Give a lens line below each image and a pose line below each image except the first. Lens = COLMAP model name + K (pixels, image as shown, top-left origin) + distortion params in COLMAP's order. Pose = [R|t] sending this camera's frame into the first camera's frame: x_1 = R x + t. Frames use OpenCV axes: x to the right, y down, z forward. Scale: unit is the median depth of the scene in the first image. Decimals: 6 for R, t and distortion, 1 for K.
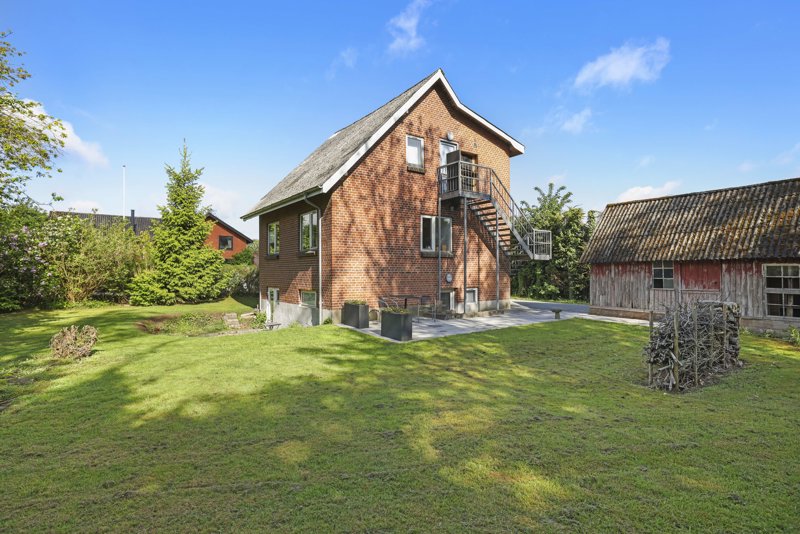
lens RADIAL K [[434.7, 0, 400.0], [0, 434.7, 267.0], [0, 0, 1]] dist [-0.000713, -0.000295]
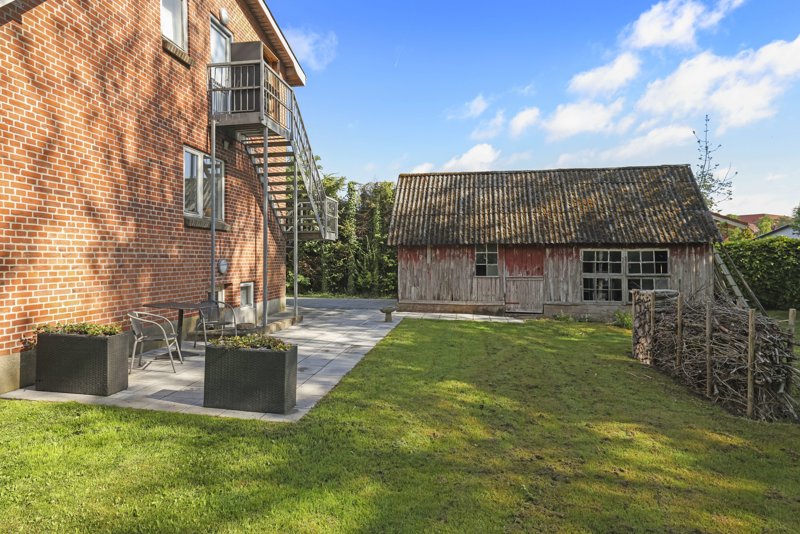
lens RADIAL K [[475.9, 0, 400.0], [0, 475.9, 267.0], [0, 0, 1]] dist [-0.044444, -0.001094]
pose [[0.696339, -0.010702, 0.717633, -0.186925], [-0.009282, 0.999671, 0.023914, 0.009898], [-0.717653, -0.023313, 0.696011, 0.441922]]
